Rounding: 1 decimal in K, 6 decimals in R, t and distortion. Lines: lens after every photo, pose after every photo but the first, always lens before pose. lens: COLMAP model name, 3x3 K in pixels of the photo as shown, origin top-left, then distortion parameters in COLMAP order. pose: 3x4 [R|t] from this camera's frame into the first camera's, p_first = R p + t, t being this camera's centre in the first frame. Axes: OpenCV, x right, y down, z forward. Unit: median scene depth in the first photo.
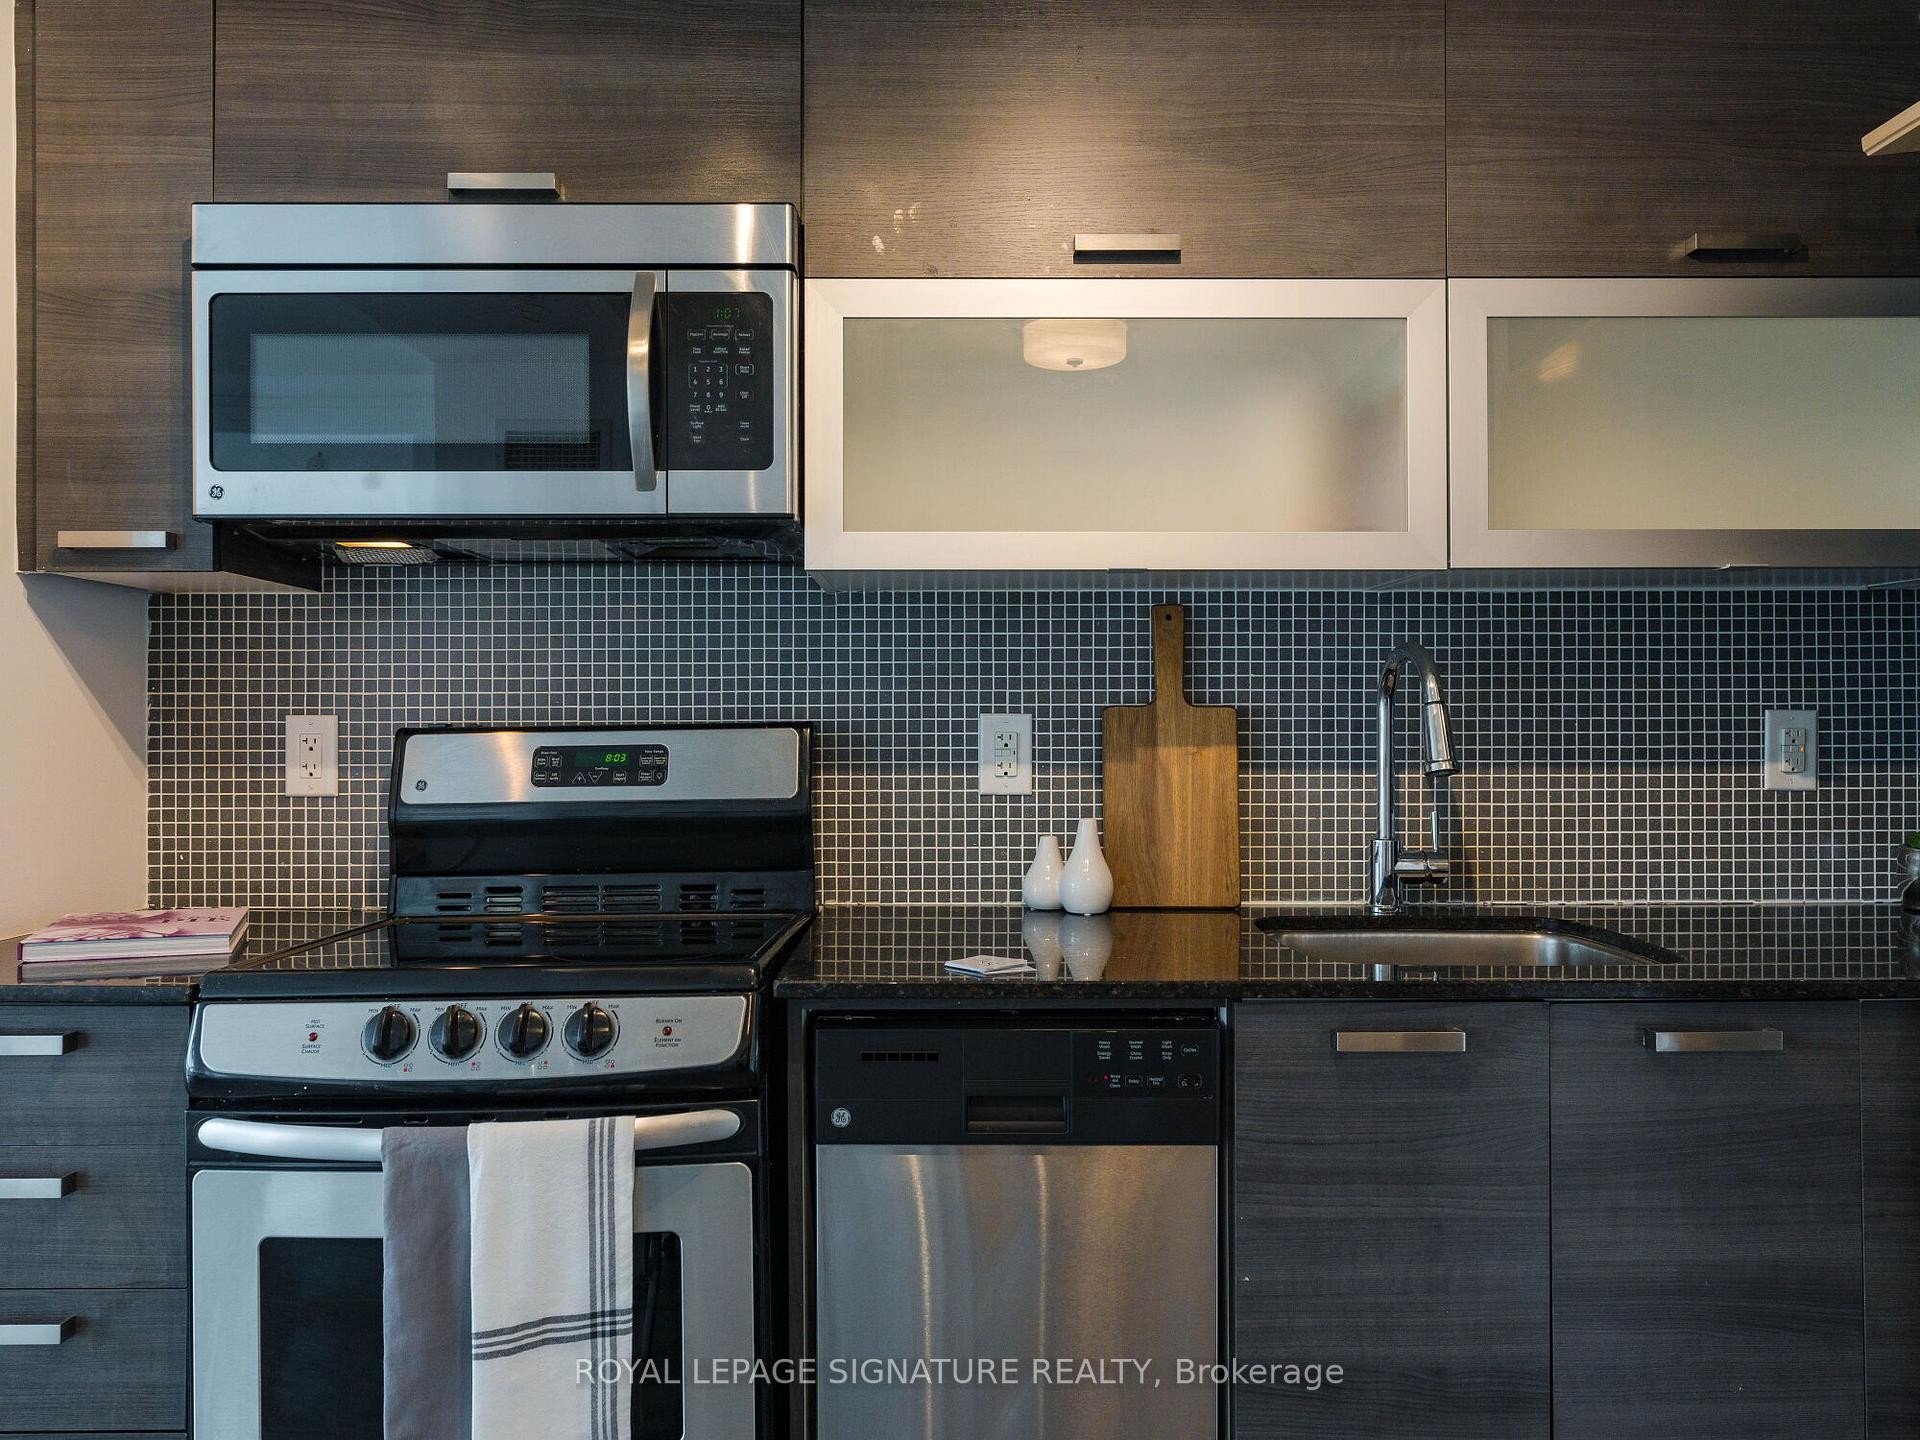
lens RADIAL K [[1424.4, 0, 958.0], [0, 1424.4, 718.7], [0, 0, 1]] dist [0.001620, -0.000585]
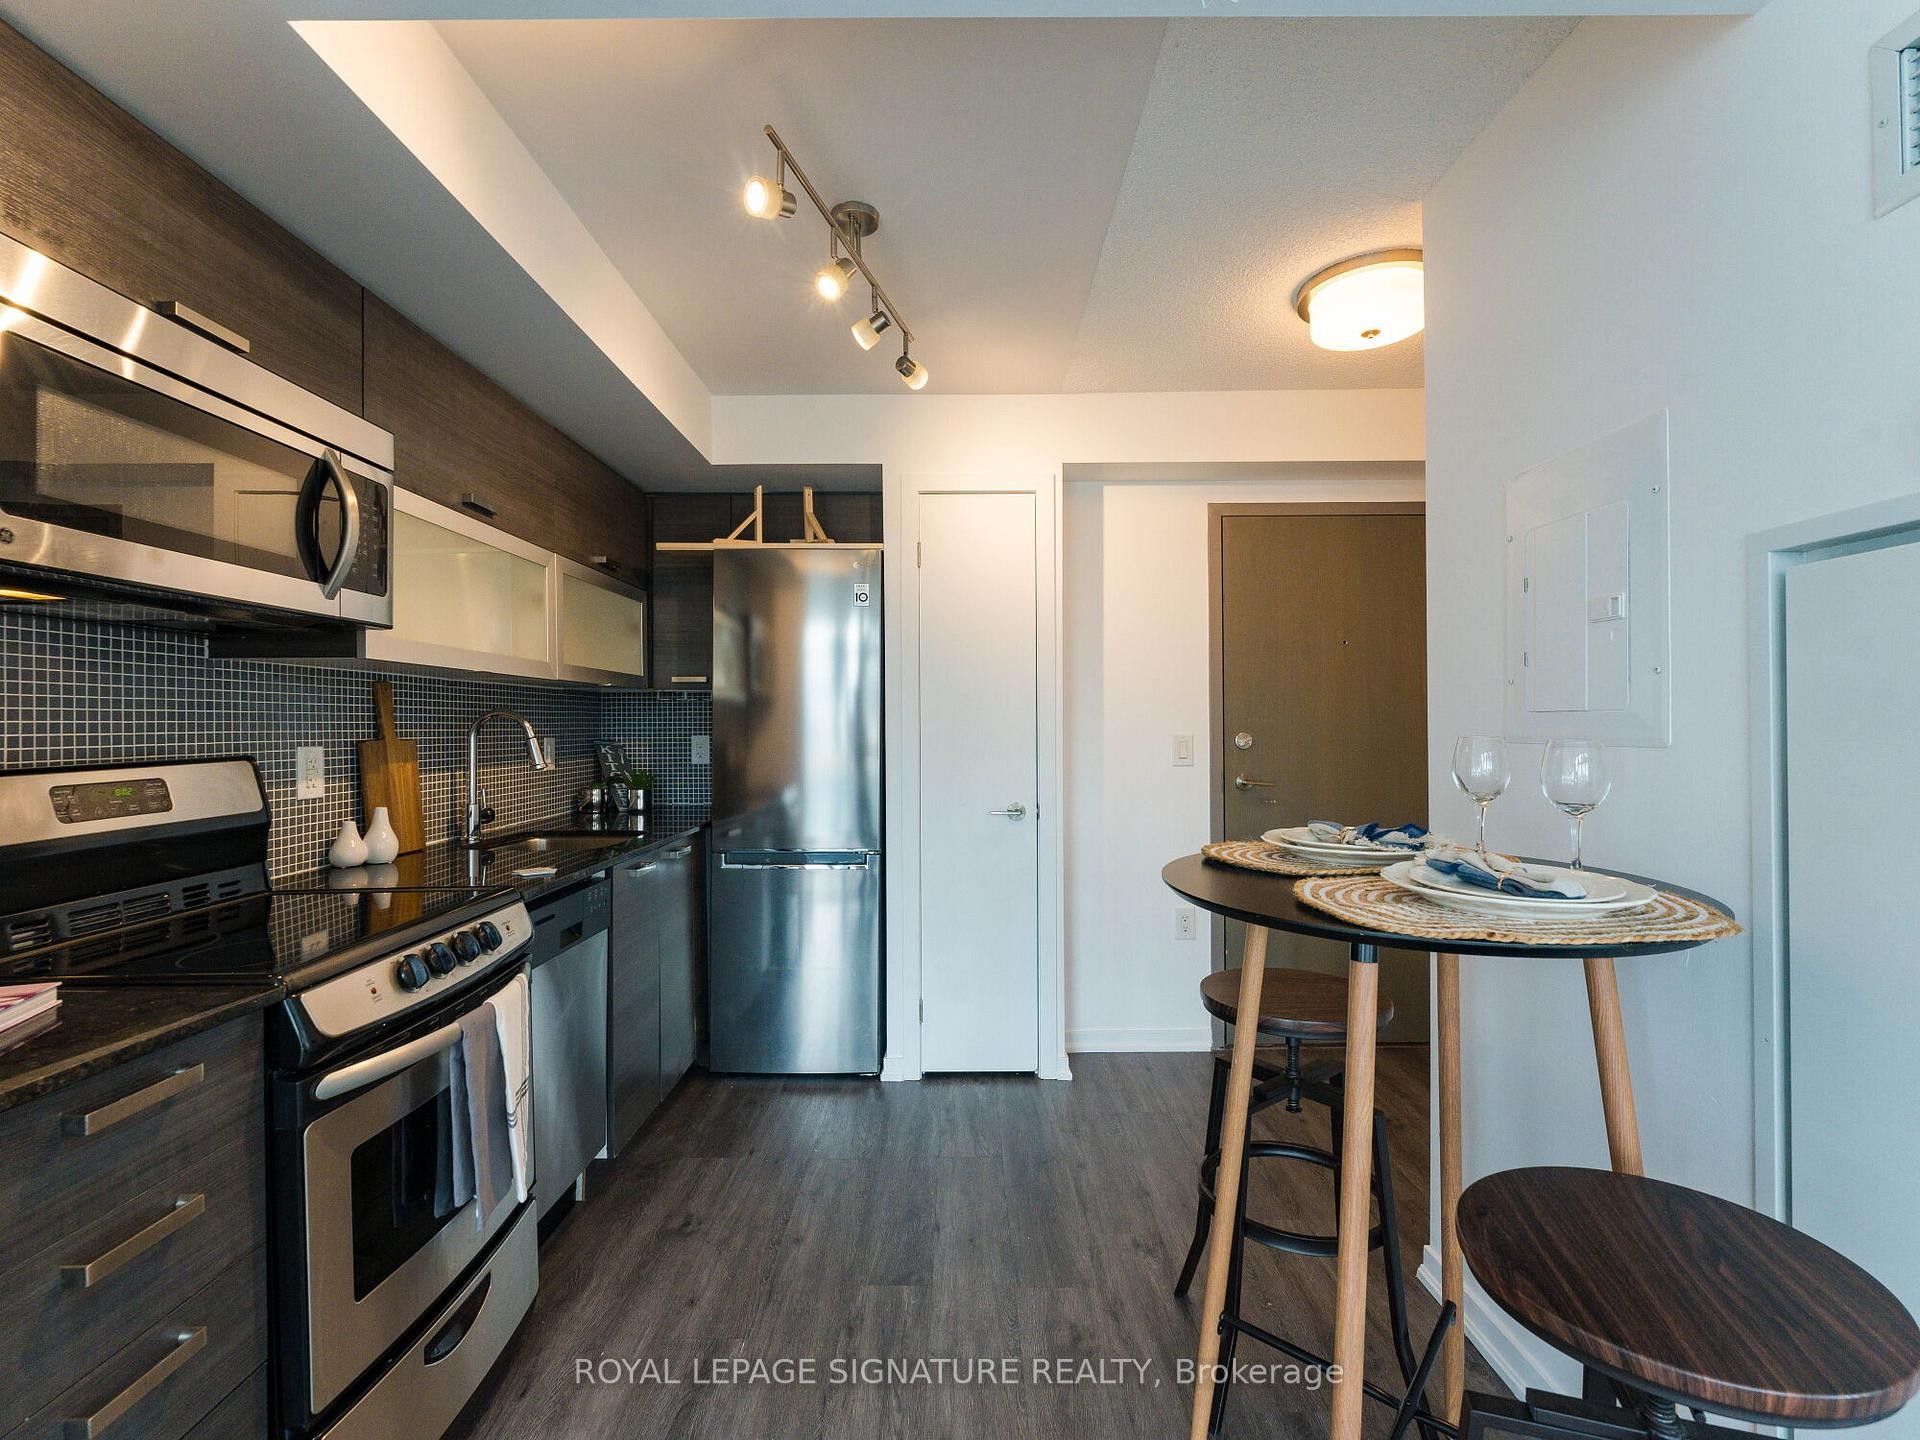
lens RADIAL K [[869.1, 0, 957.9], [0, 869.1, 721.4], [0, 0, 1]] dist [-0.006568, 0.000864]
pose [[0.009231, 0.005985, 0.999939, -0.899412], [-0.000195, 0.999982, -0.005983, -0.025145], [-0.999957, -0.000140, 0.009232, 0.289326]]
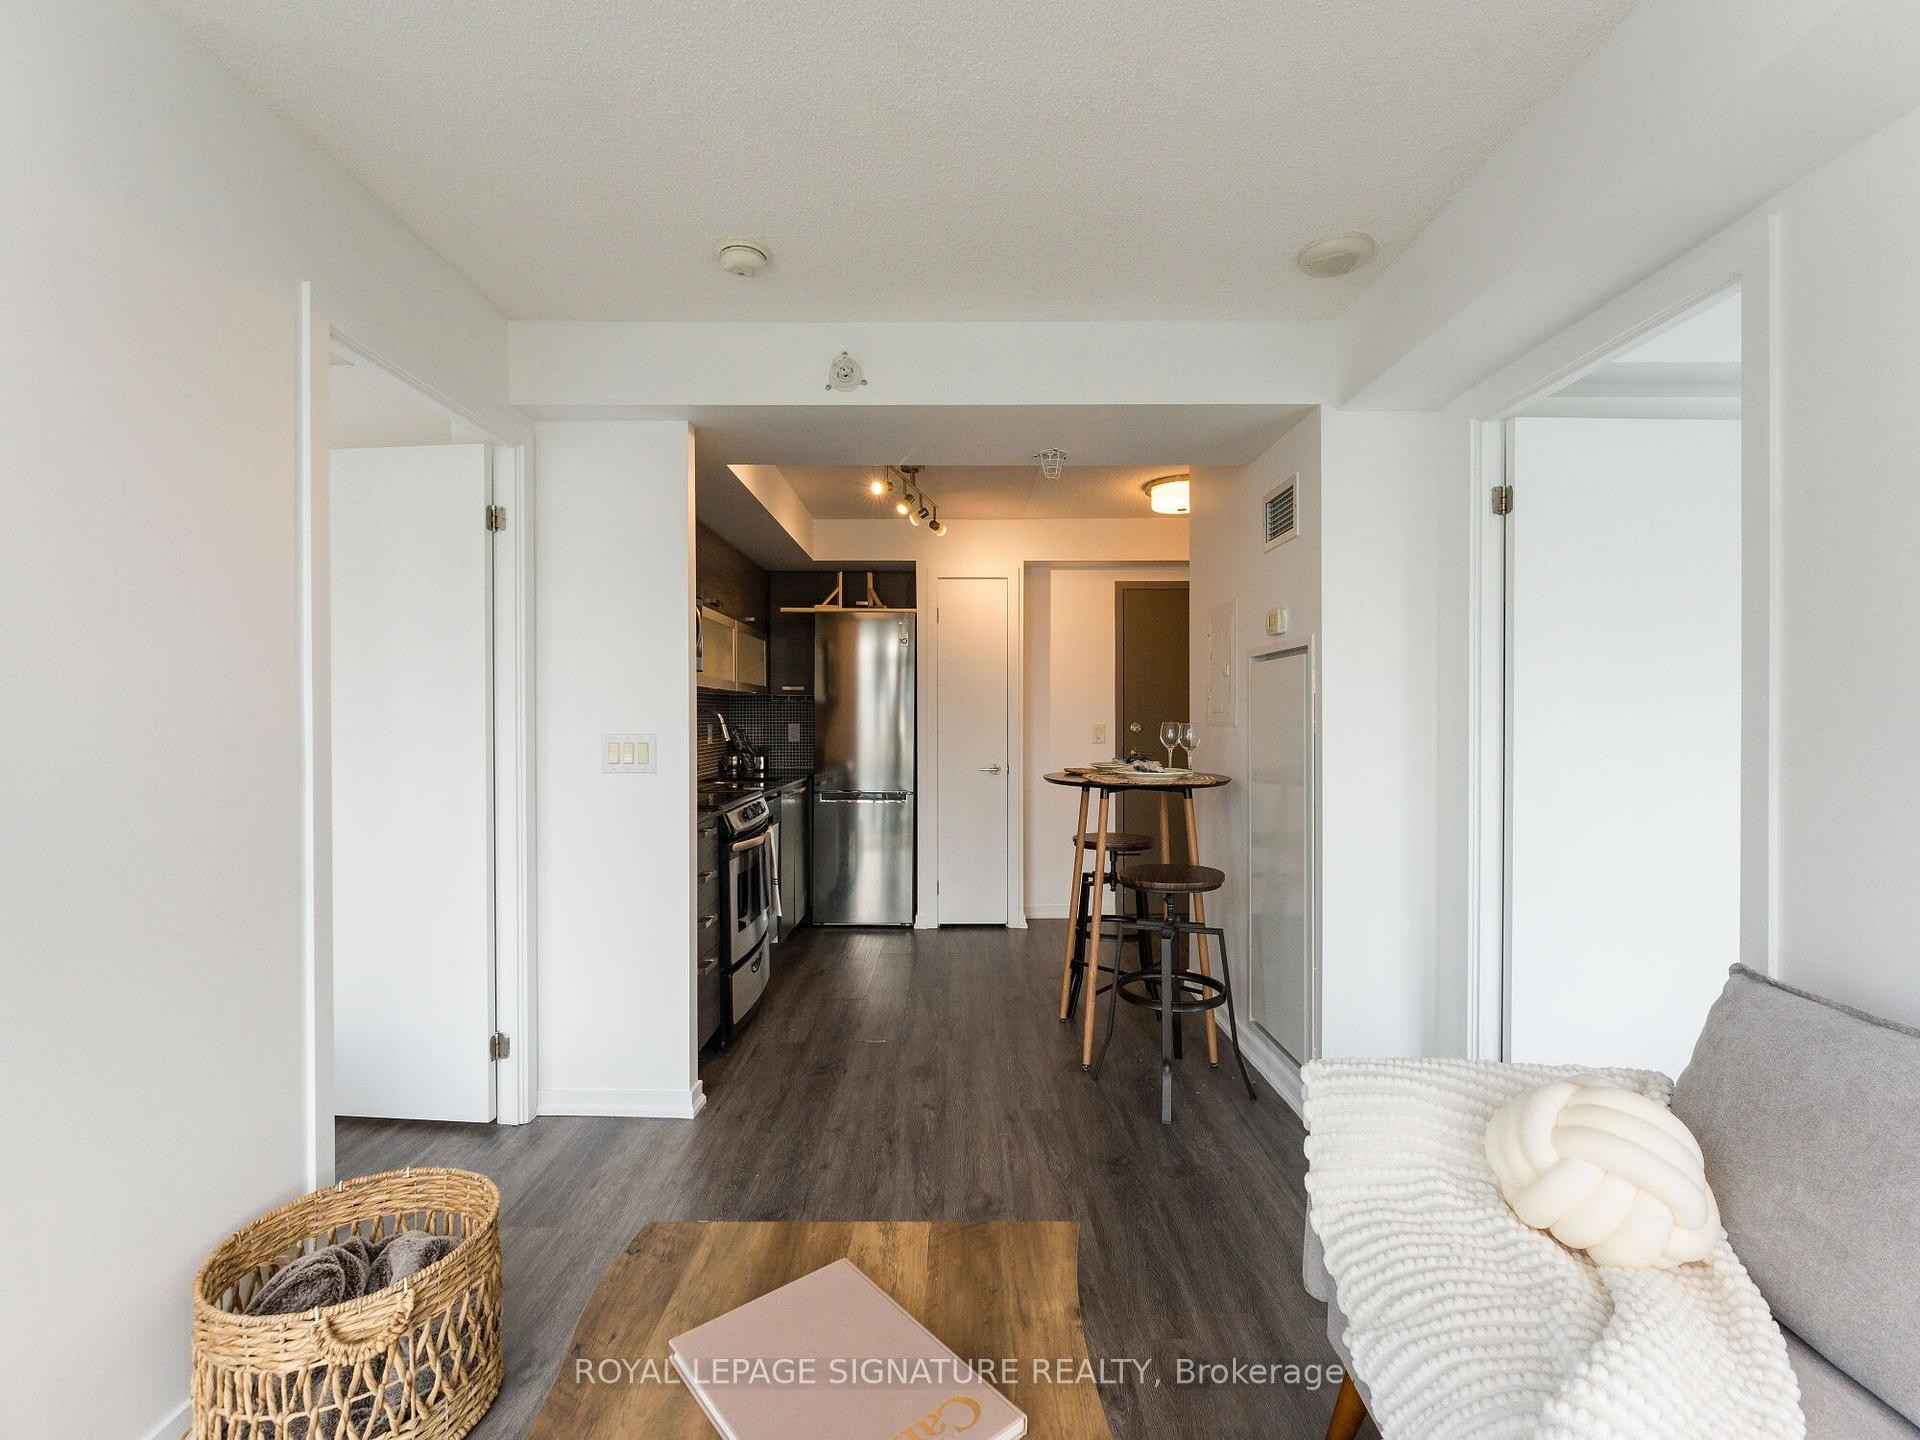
lens RADIAL K [[869.1, 0, 957.9], [0, 869.1, 721.4], [0, 0, 1]] dist [-0.006568, 0.000864]
pose [[0.003976, -0.002859, 0.999988, -1.850826], [-0.004618, 0.999985, 0.002877, -0.023798], [-0.999981, -0.004629, 0.003963, 0.300110]]
